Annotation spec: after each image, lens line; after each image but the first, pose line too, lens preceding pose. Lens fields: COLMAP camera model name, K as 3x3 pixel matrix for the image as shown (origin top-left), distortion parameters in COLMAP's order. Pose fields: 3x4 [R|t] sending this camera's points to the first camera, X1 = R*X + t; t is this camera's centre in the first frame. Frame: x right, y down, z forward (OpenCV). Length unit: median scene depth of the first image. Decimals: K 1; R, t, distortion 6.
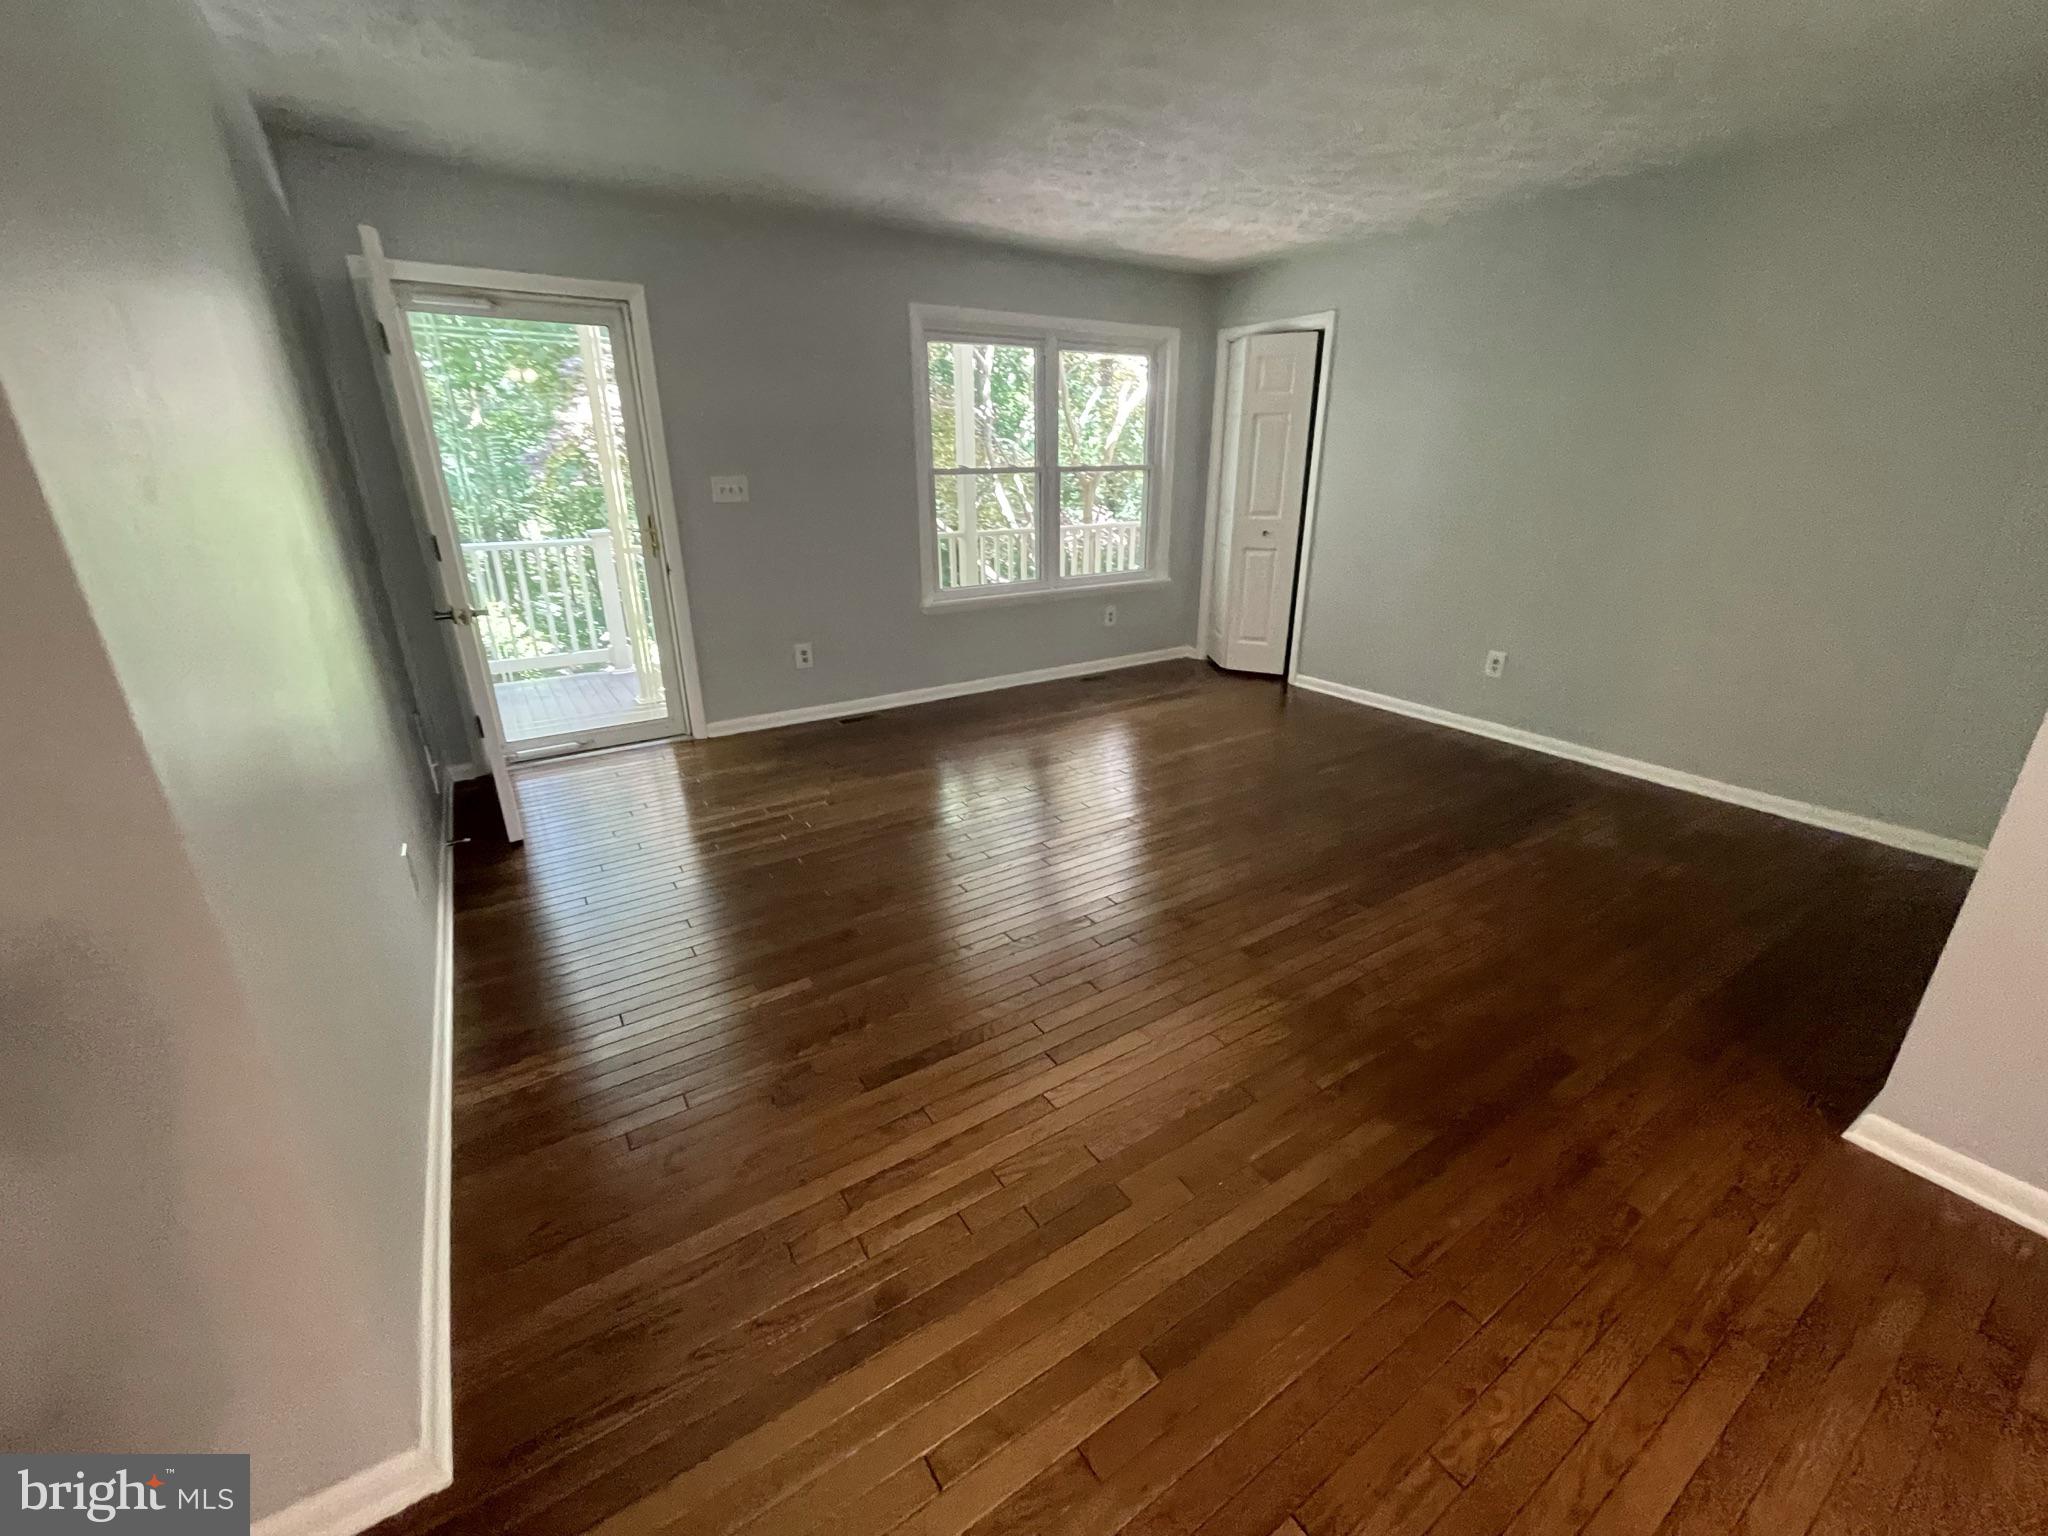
lens RADIAL K [[835.1, 0, 1024.2], [0, 835.1, 766.6], [0, 0, 1]] dist [-0.004621, 0.000535]
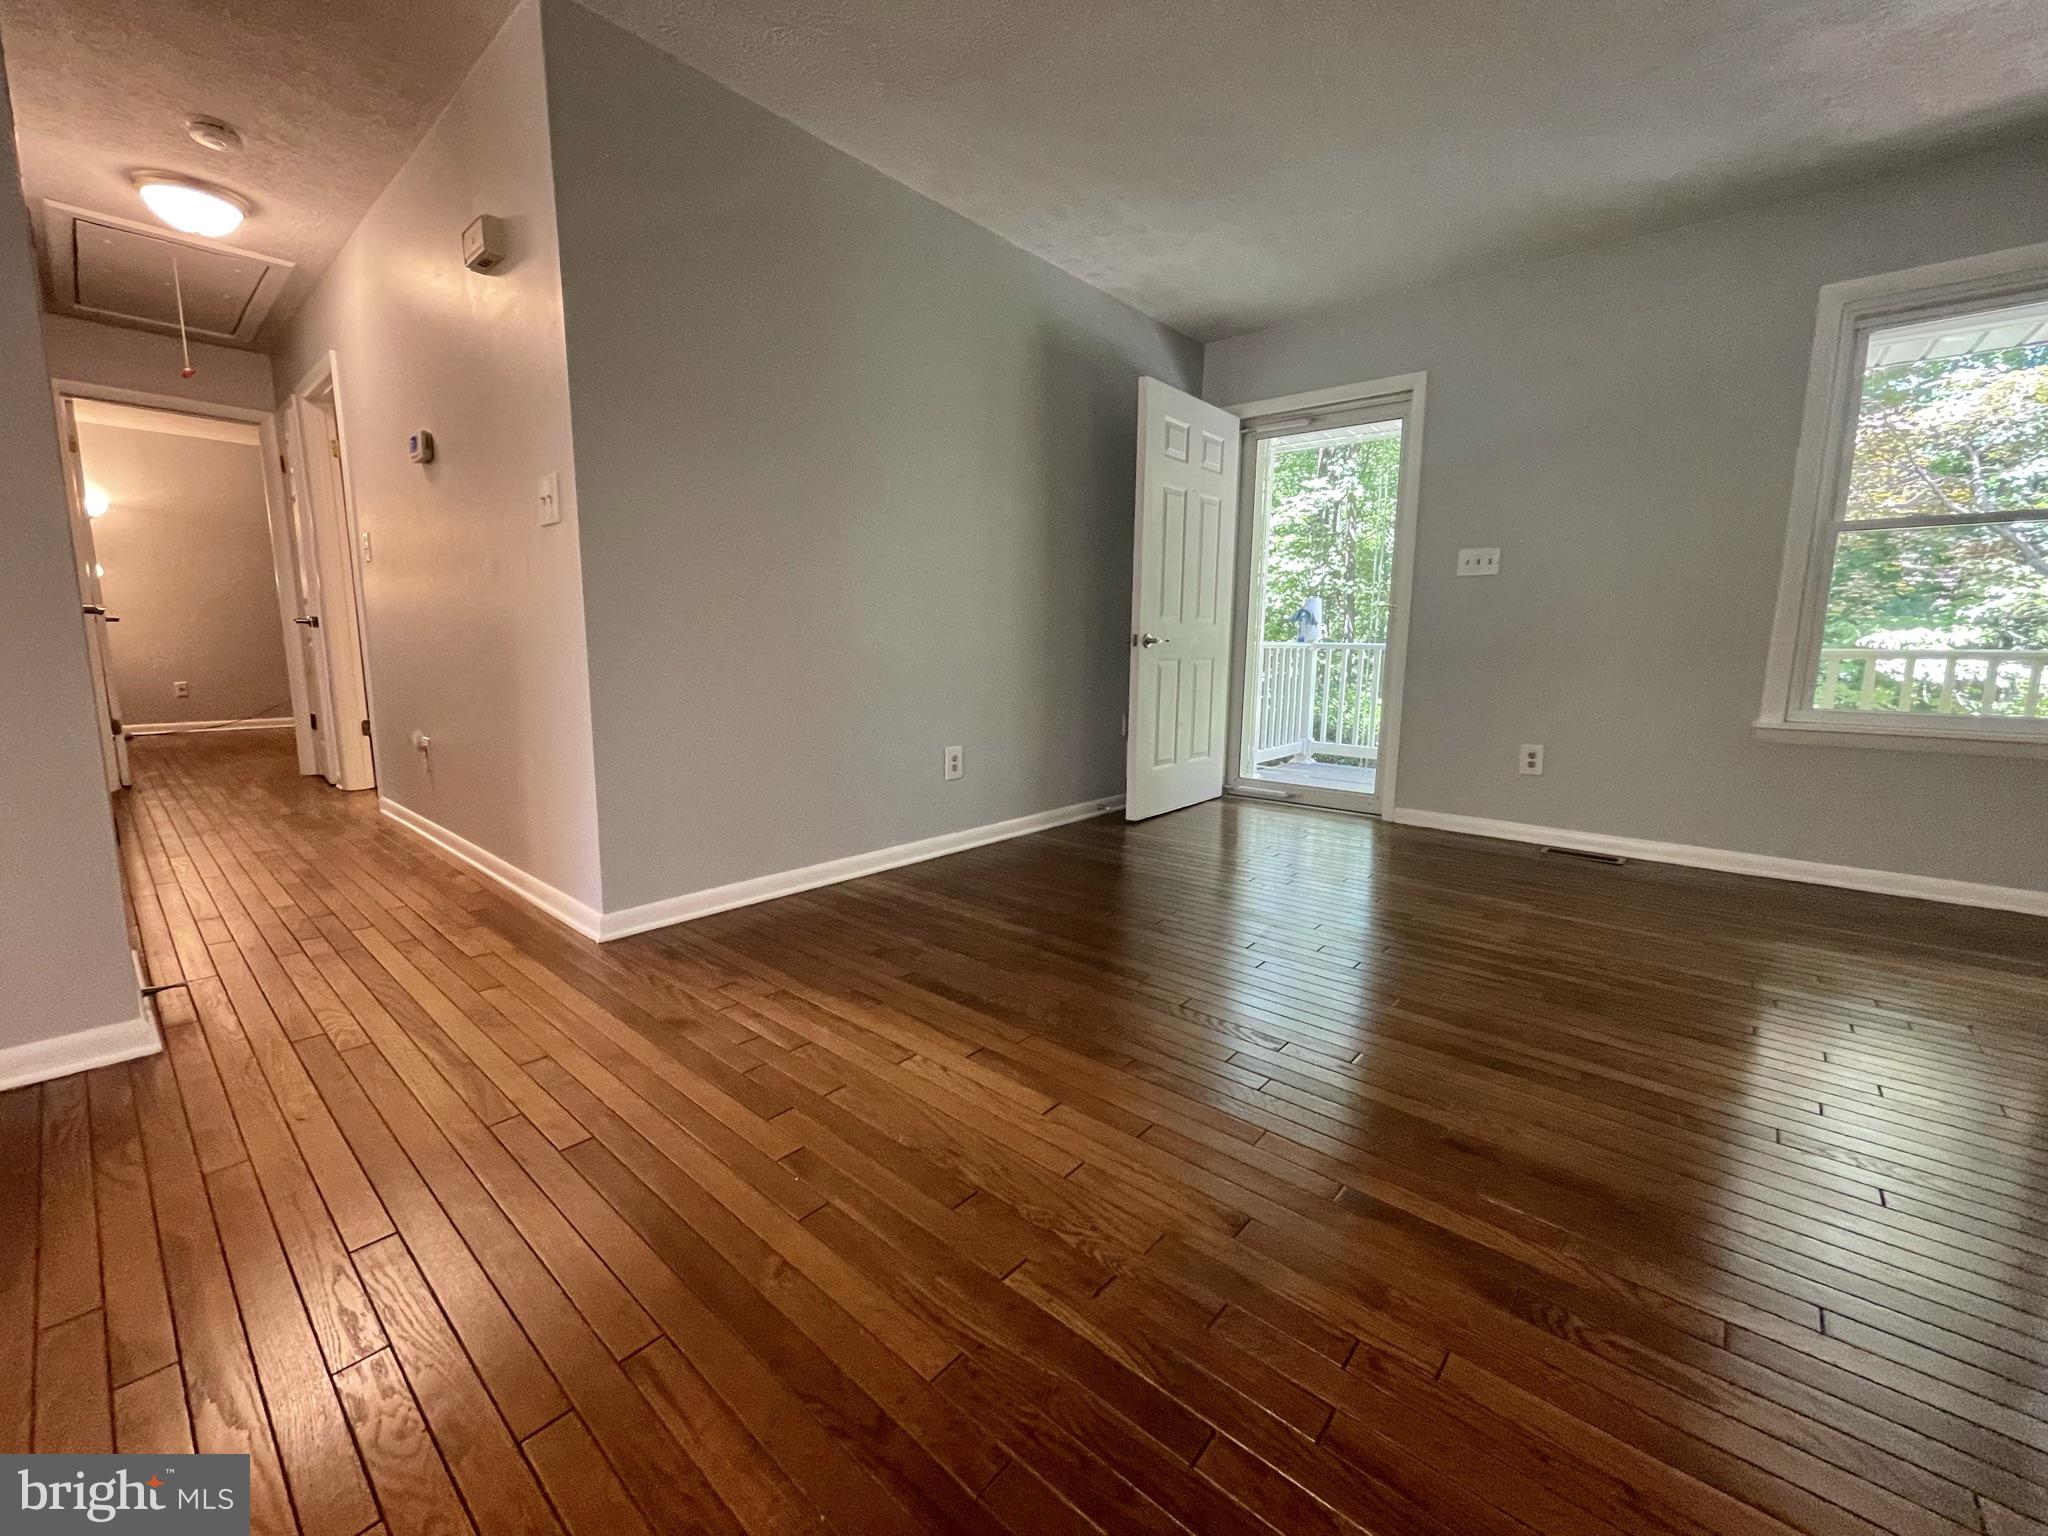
lens RADIAL K [[835.1, 0, 1018.0], [0, 835.1, 765.8], [0, 0, 1]] dist [-0.004621, 0.000535]
pose [[0.265265, 0.146171, -0.953031, 0.492027], [-0.347438, 0.936527, 0.046934, 0.010521], [0.899400, 0.318670, 0.299213, 0.411375]]
